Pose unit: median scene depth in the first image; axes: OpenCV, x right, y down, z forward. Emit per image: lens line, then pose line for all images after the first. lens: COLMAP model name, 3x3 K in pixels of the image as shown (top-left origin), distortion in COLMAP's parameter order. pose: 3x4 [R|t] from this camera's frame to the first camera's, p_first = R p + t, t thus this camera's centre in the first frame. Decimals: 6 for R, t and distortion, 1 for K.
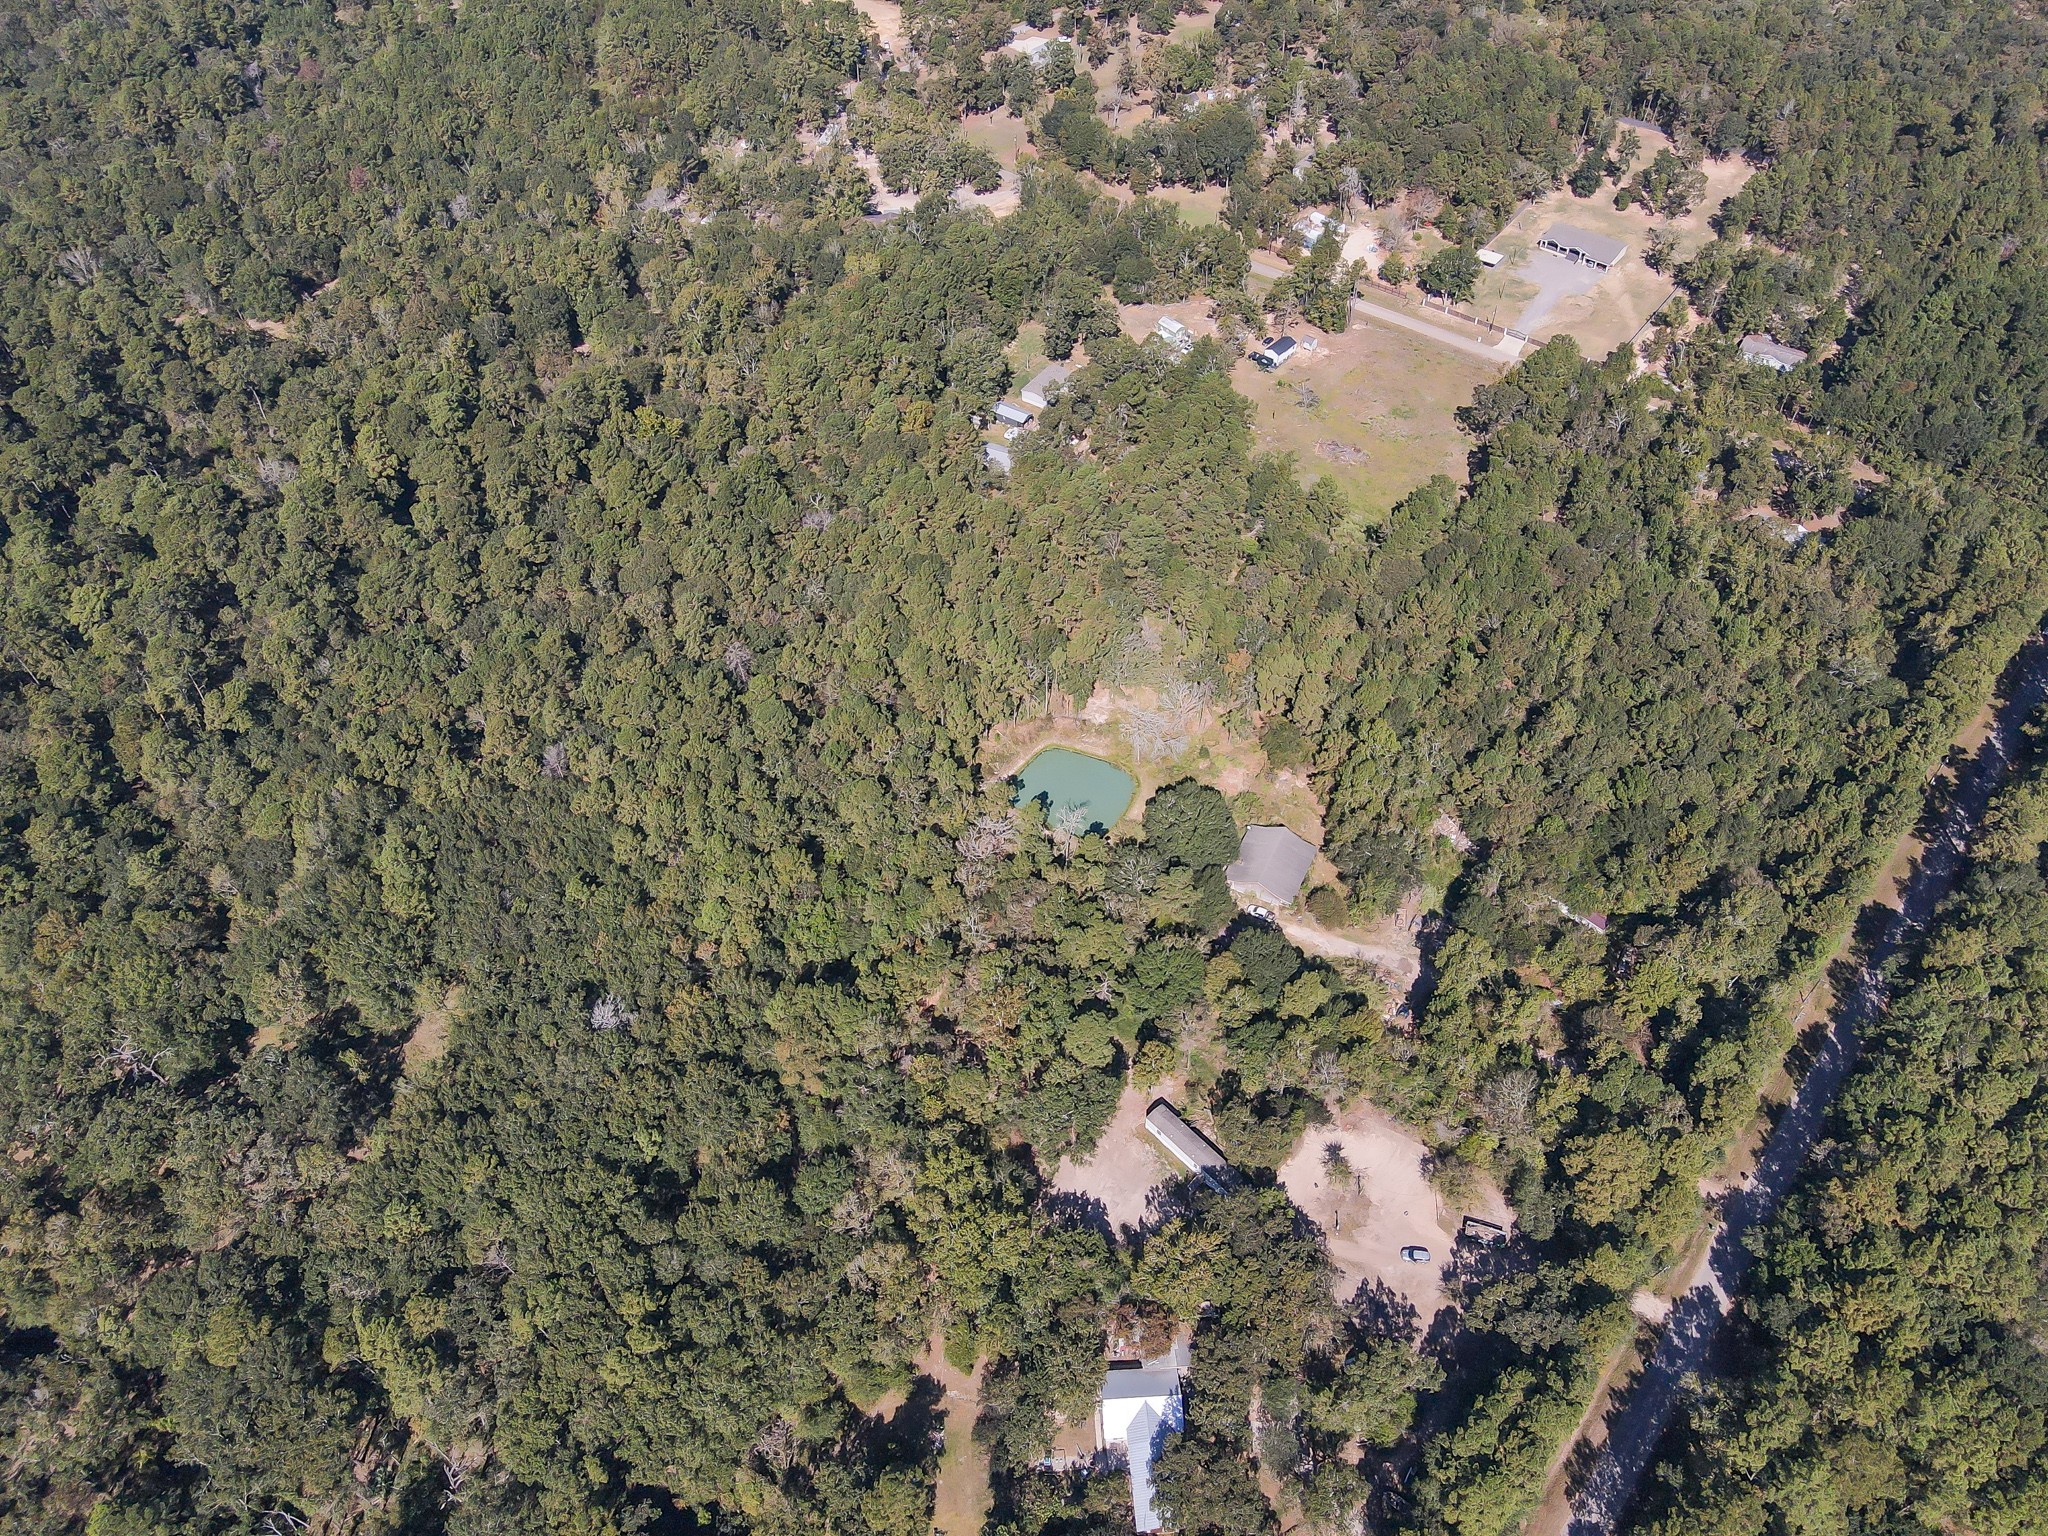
lens RADIAL K [[1515.7, 0, 1034.0], [0, 1515.7, 774.9], [0, 0, 1]] dist [-0.003176, 0.011936]
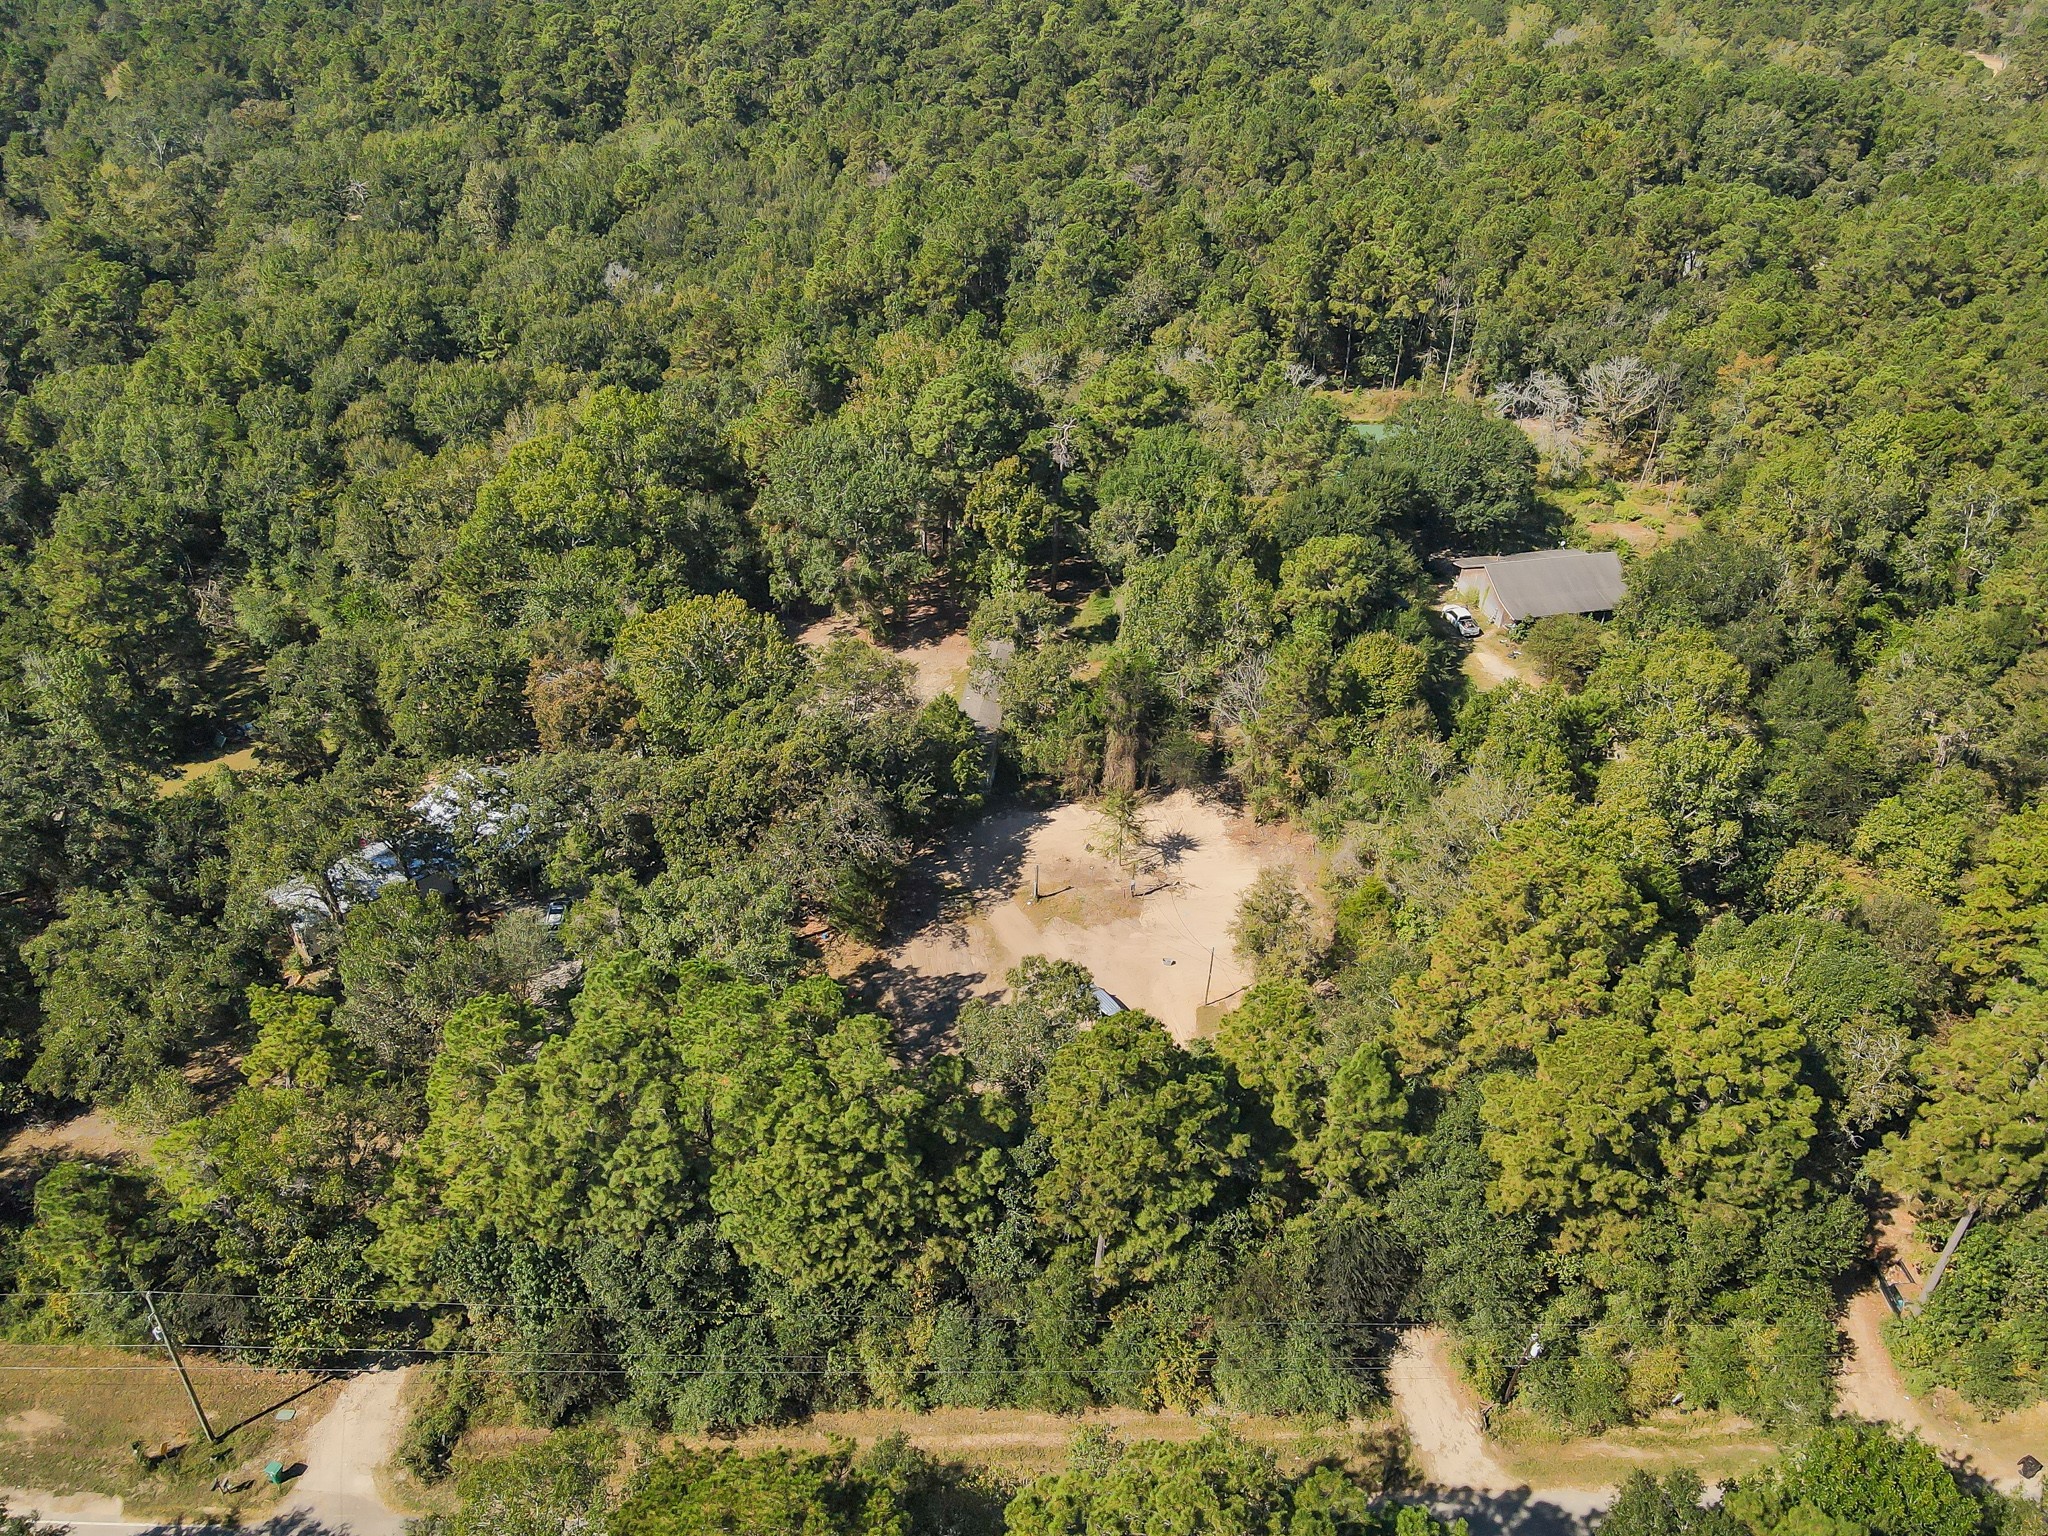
lens RADIAL K [[1515.7, 0, 1031.9], [0, 1515.7, 765.2], [0, 0, 1]] dist [-0.003176, 0.011936]
pose [[0.659706, 0.430542, -0.615972, 0.482817], [-0.570443, 0.820483, -0.037456, 0.287946], [0.489268, 0.376087, 0.786877, 0.617698]]
